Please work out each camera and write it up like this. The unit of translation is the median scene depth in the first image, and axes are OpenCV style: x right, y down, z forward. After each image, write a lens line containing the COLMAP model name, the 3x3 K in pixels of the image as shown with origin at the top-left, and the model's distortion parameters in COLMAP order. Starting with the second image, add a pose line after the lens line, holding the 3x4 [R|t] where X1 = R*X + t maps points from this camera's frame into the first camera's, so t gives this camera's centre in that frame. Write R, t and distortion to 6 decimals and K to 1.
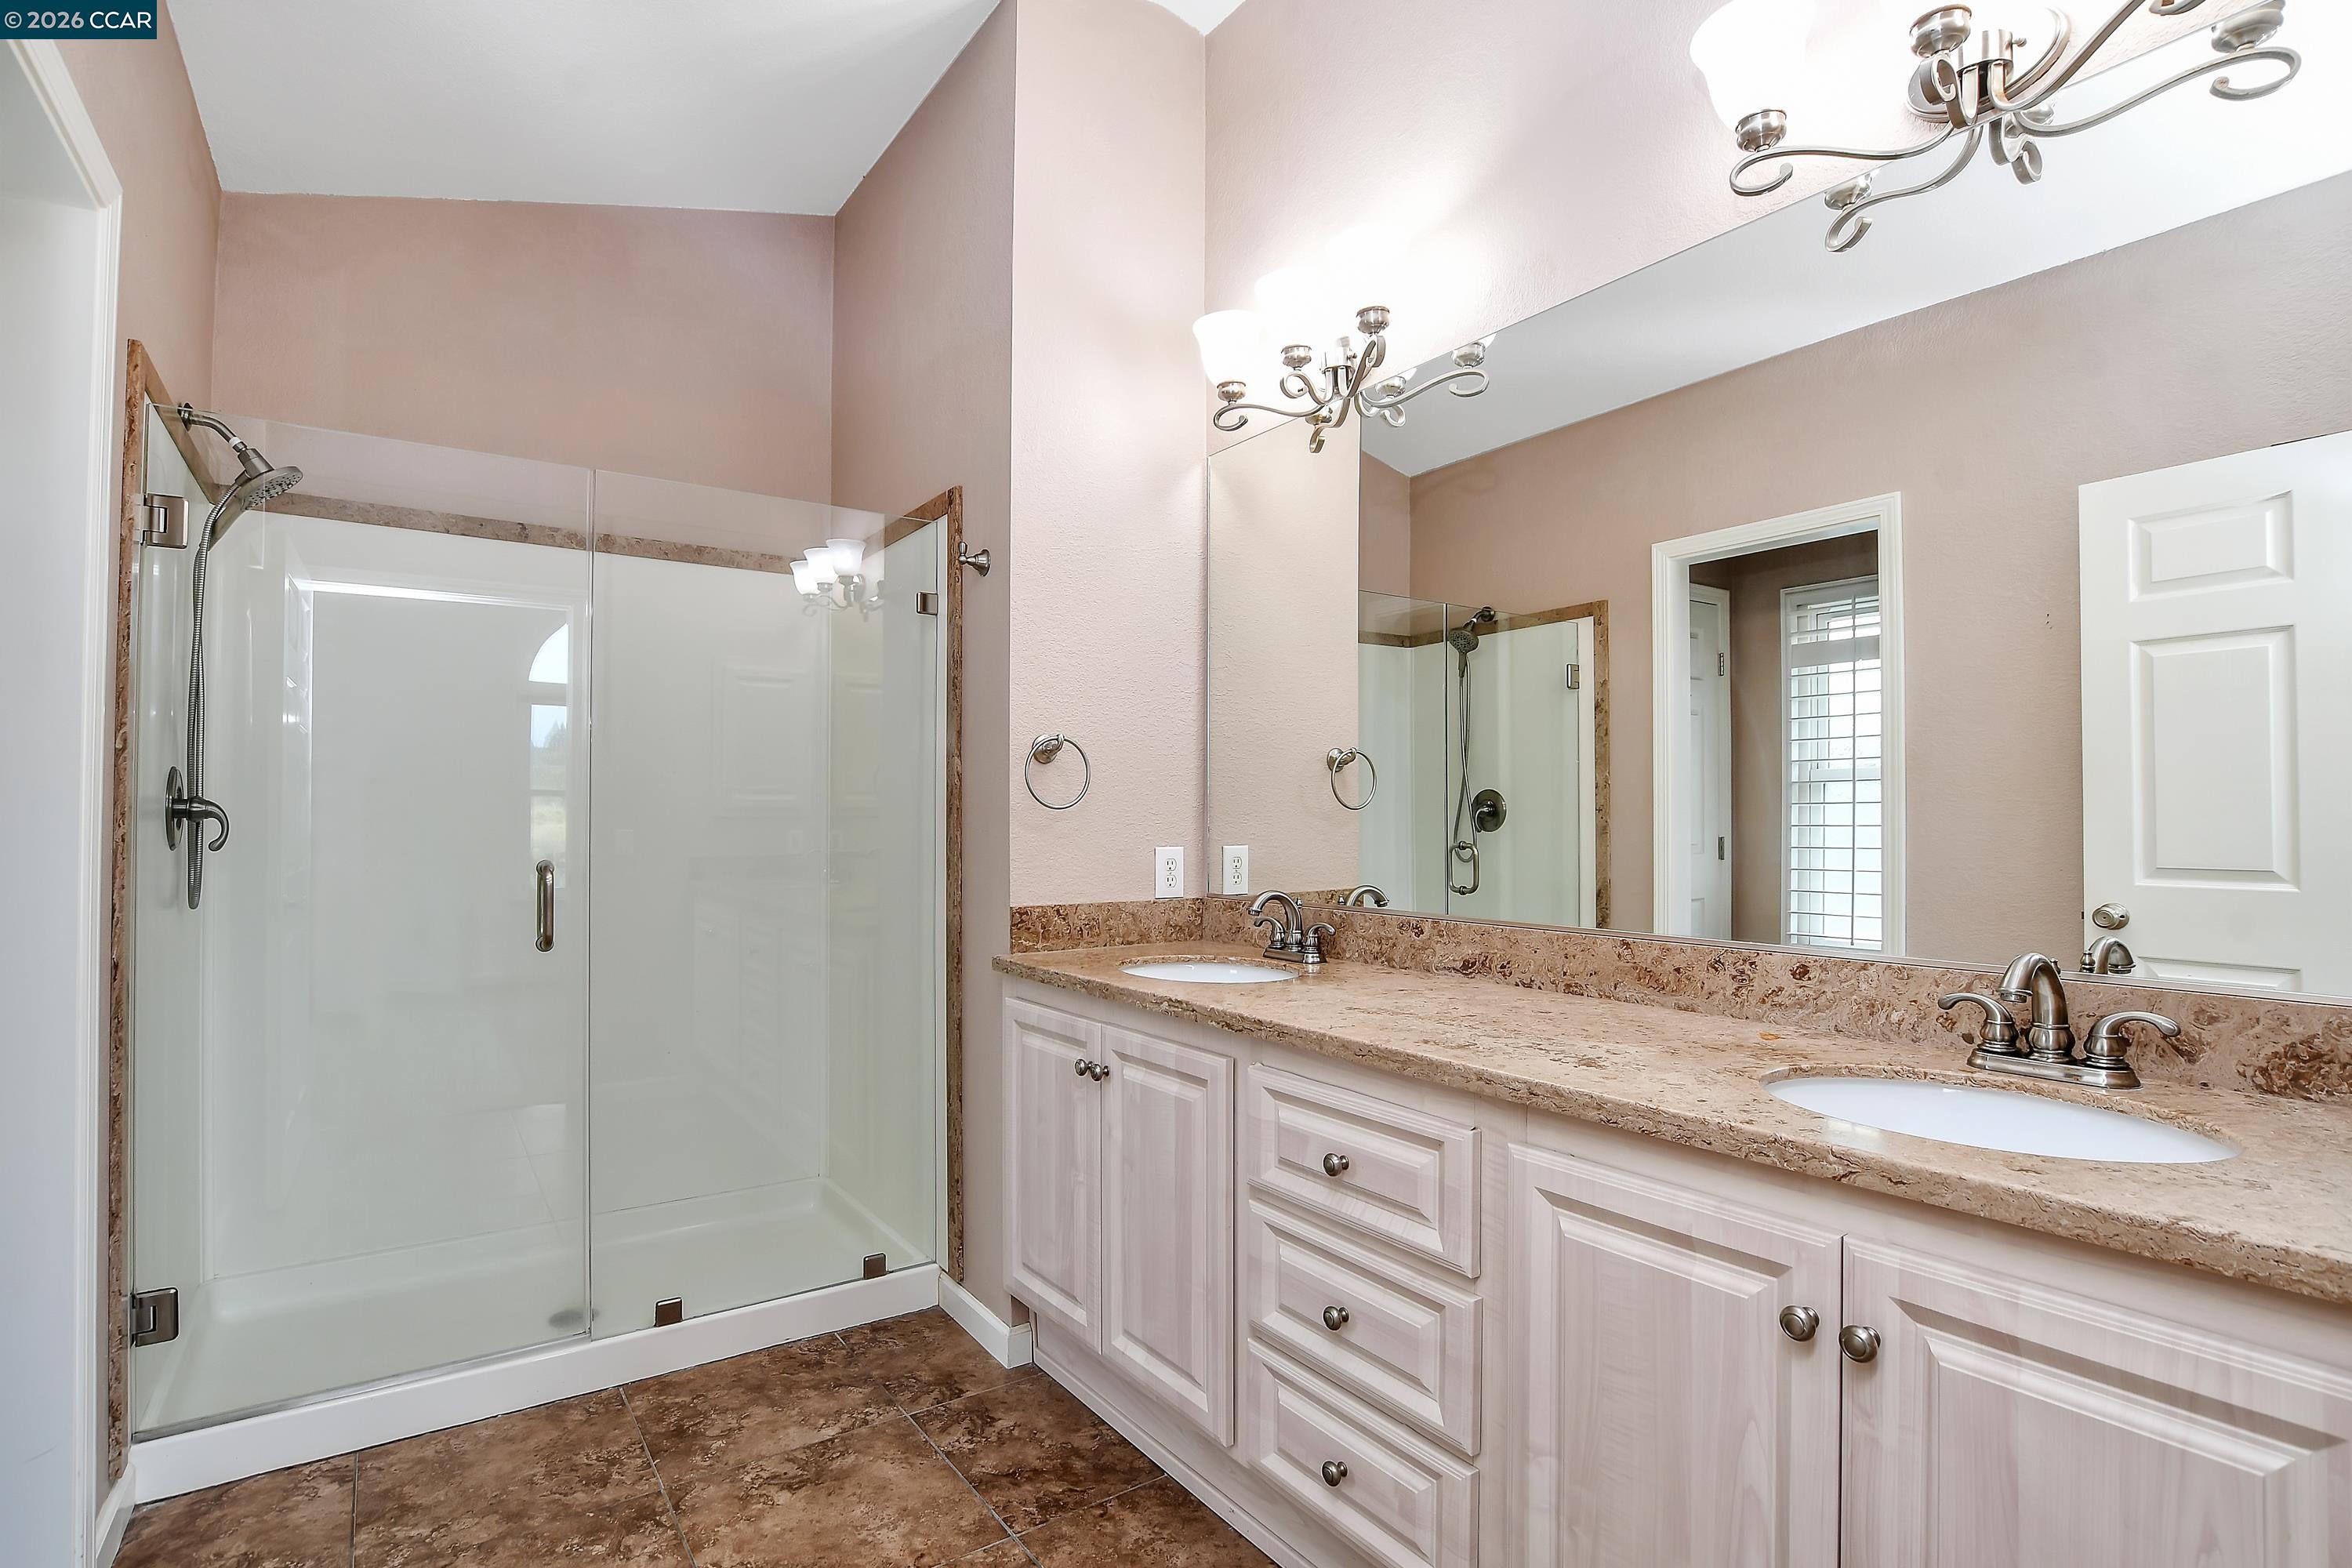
lens RADIAL K [[1117.2, 0, 1174.4], [0, 1117.2, 788.1], [0, 0, 1]] dist [-0.030829, 0.004787]
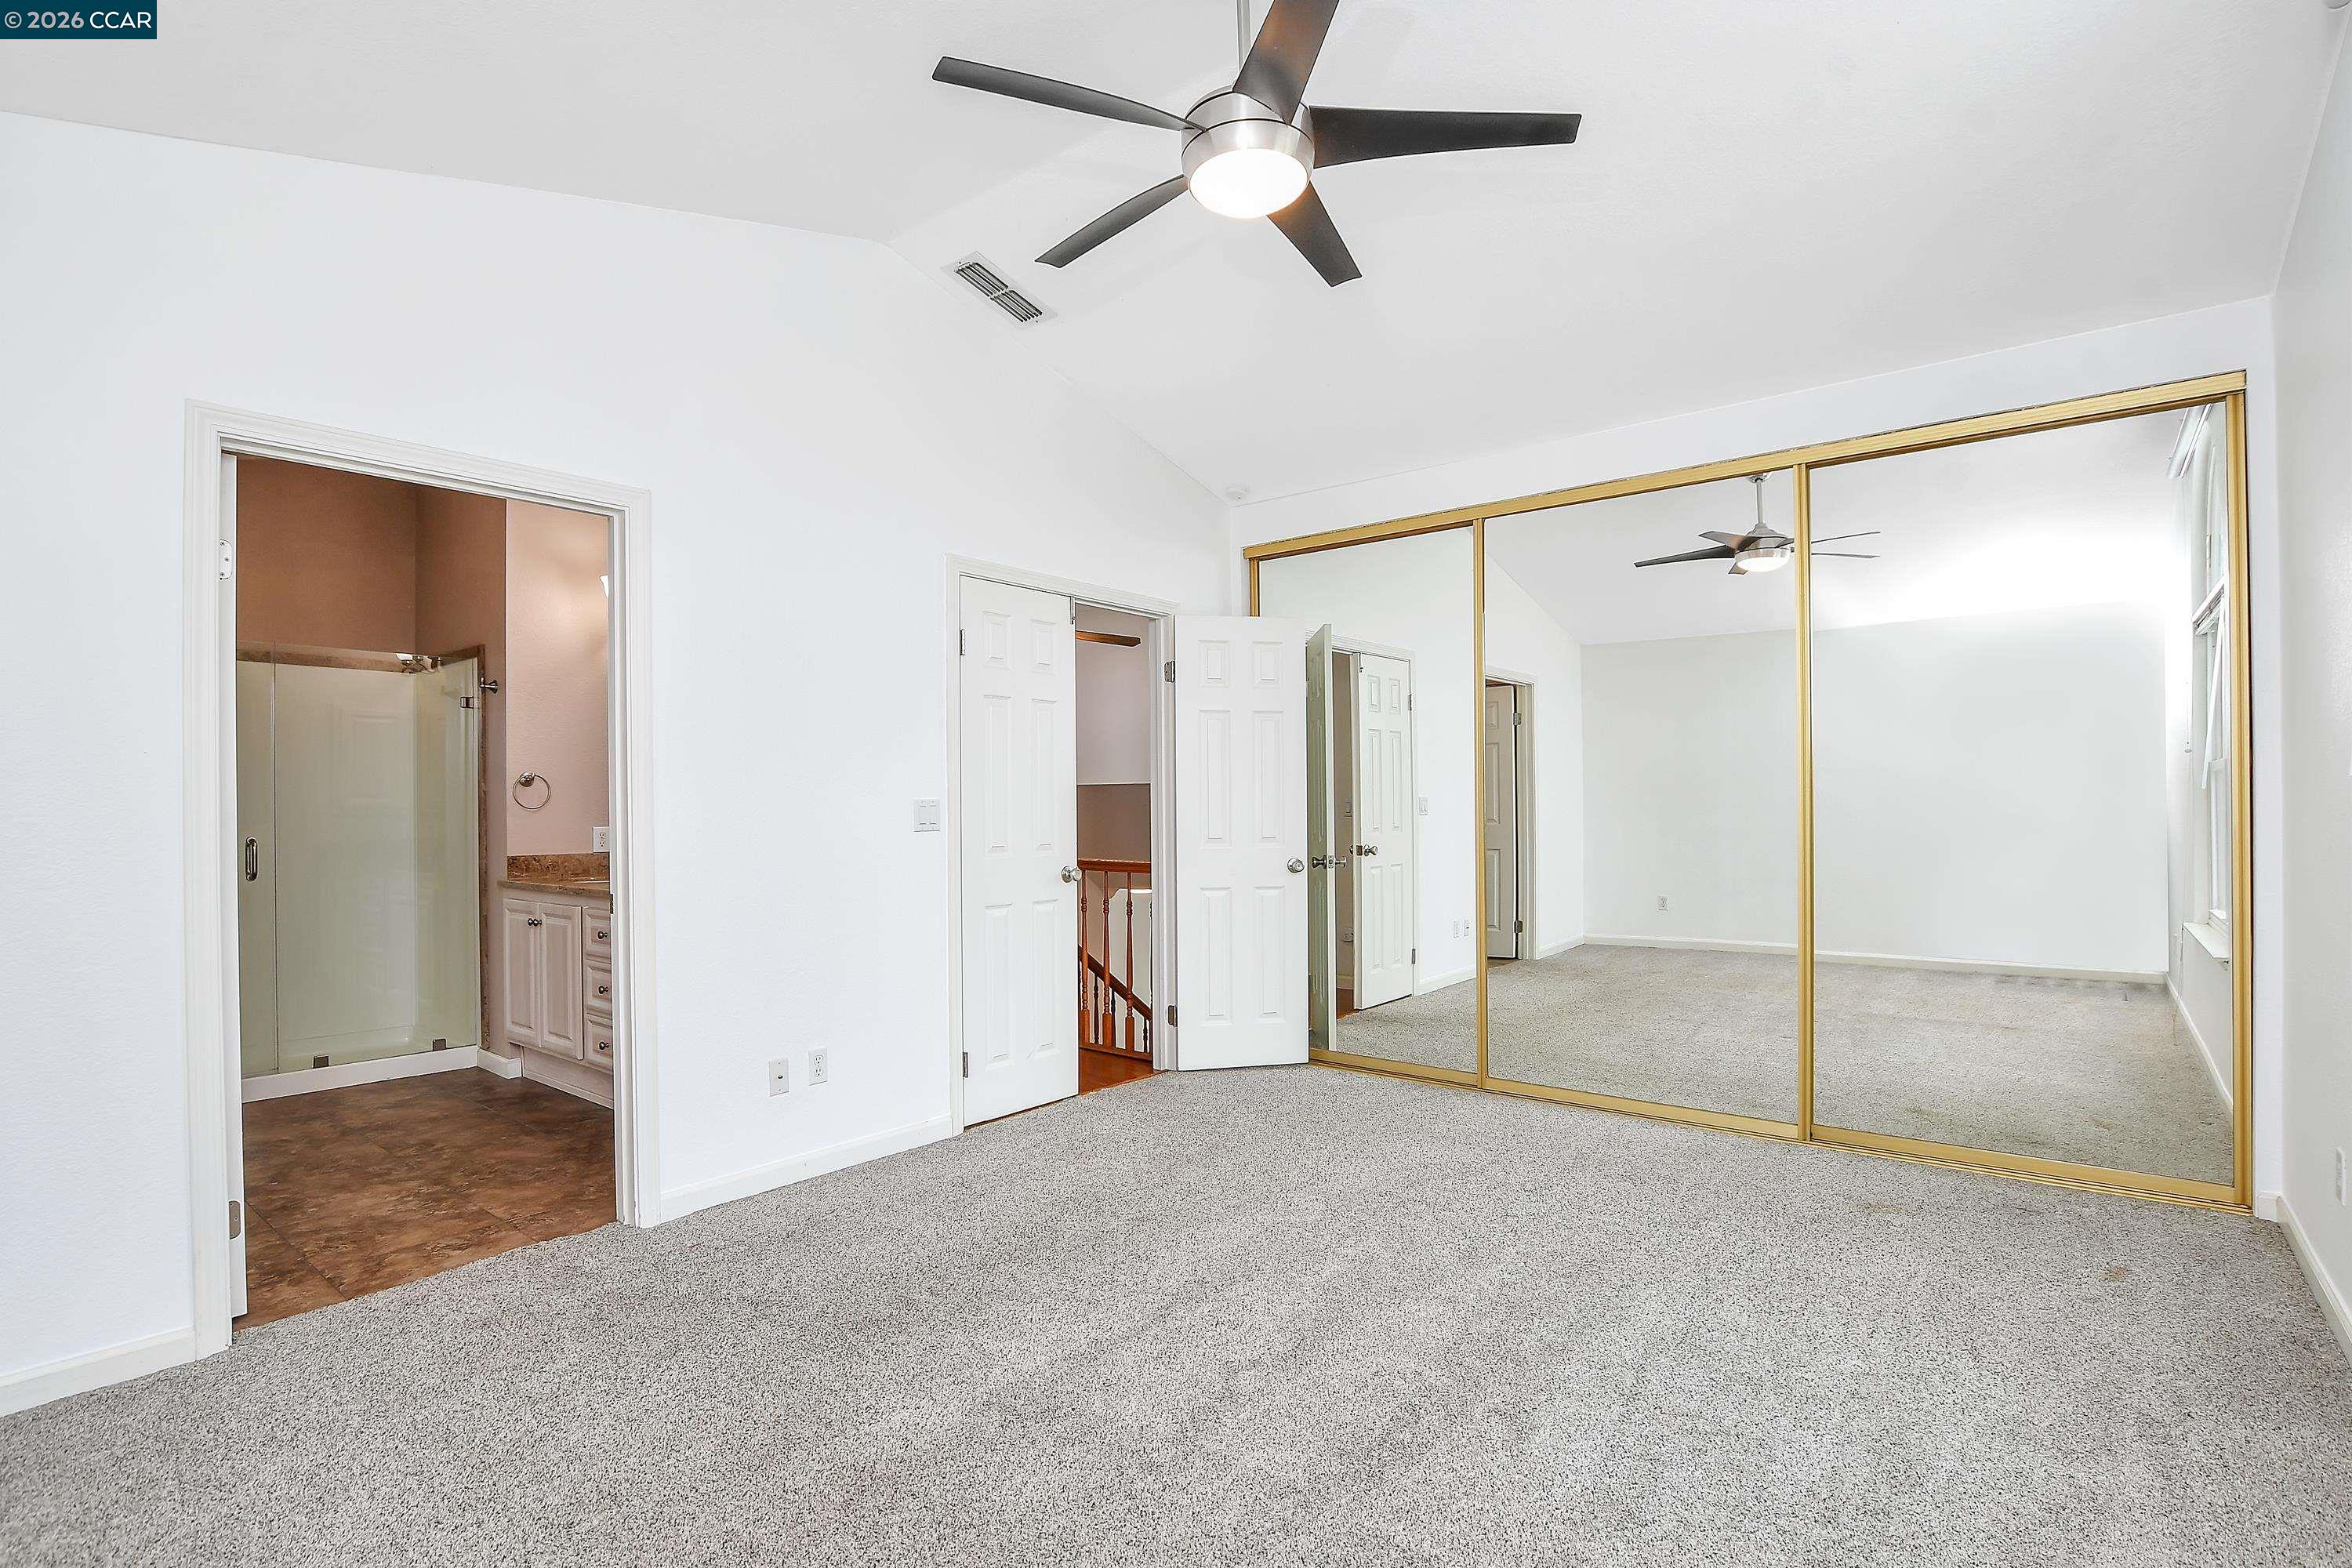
lens RADIAL K [[1117.2, 0, 1176.5], [0, 1117.2, 792.9], [0, 0, 1]] dist [-0.030829, 0.004787]
pose [[0.963738, -0.008137, 0.266727, 0.497665], [0.005117, 0.999915, 0.012014, -0.028756], [-0.266802, -0.010214, 0.963697, -1.292516]]
